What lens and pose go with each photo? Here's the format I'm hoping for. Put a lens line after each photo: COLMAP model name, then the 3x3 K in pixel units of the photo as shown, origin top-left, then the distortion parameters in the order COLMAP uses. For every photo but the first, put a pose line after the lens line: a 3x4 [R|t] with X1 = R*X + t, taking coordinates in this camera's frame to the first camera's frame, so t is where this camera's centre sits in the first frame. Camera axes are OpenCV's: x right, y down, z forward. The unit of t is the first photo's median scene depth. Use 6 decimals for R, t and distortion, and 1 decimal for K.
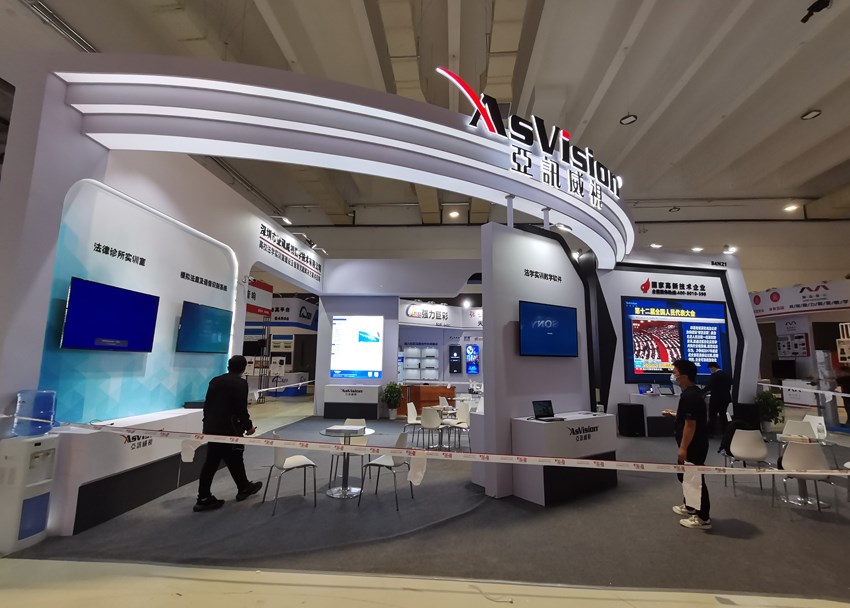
lens RADIAL K [[419.3, 0, 425.0], [0, 419.3, 304.0], [0, 0, 1]] dist [0.034686, -0.000268]
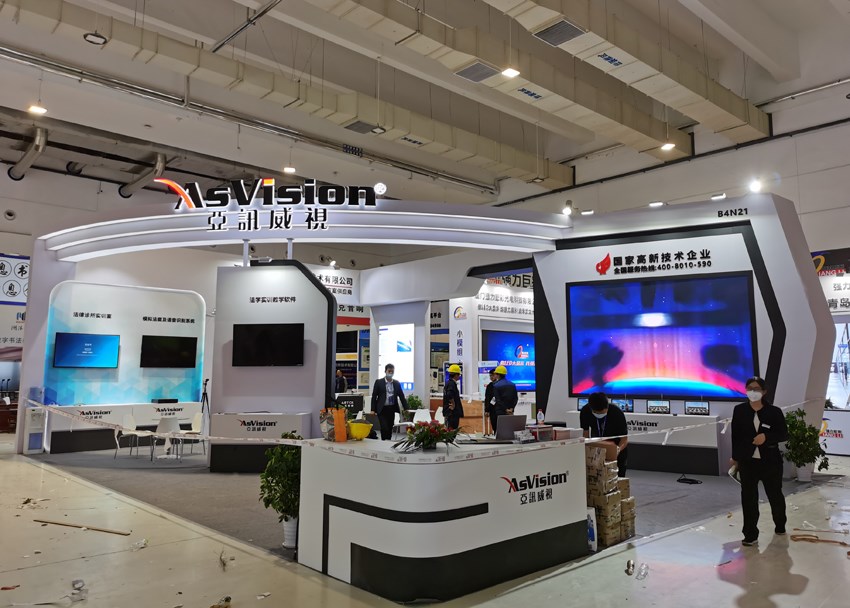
lens RADIAL K [[648.8, 0, 416.7], [0, 648.8, 288.6], [0, 0, 1]] dist [0.035409, -0.007410]
pose [[0.719530, -0.098175, -0.687487, 1.582164], [0.100742, 0.994241, -0.036543, 0.009771], [0.687115, -0.042965, 0.725277, -0.051538]]
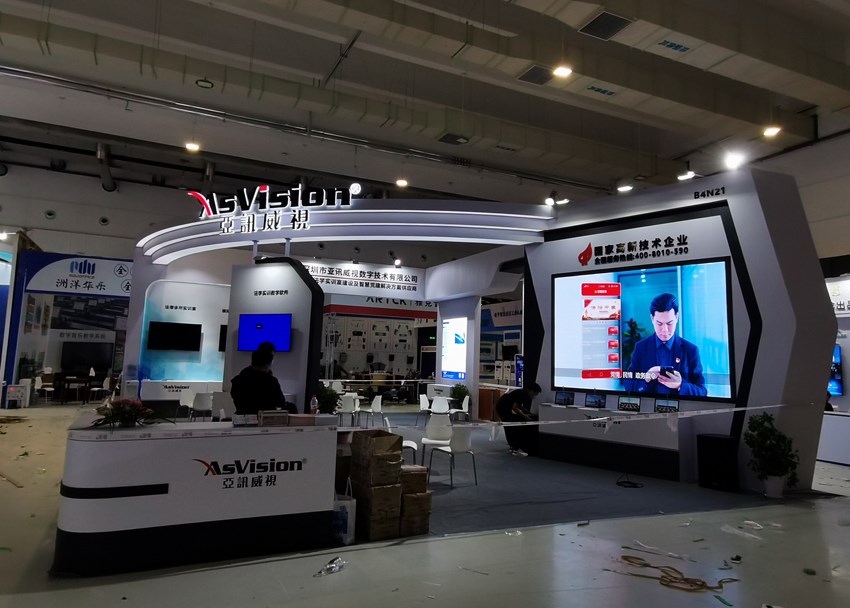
lens RADIAL K [[577.9, 0, 424.7], [0, 577.9, 292.3], [0, 0, 1]] dist [0.022023, 0.001861]
pose [[0.490139, -0.099535, -0.865942, 1.827303], [0.093796, 0.993713, -0.061132, 0.079046], [0.866583, -0.051258, 0.496394, 0.428943]]
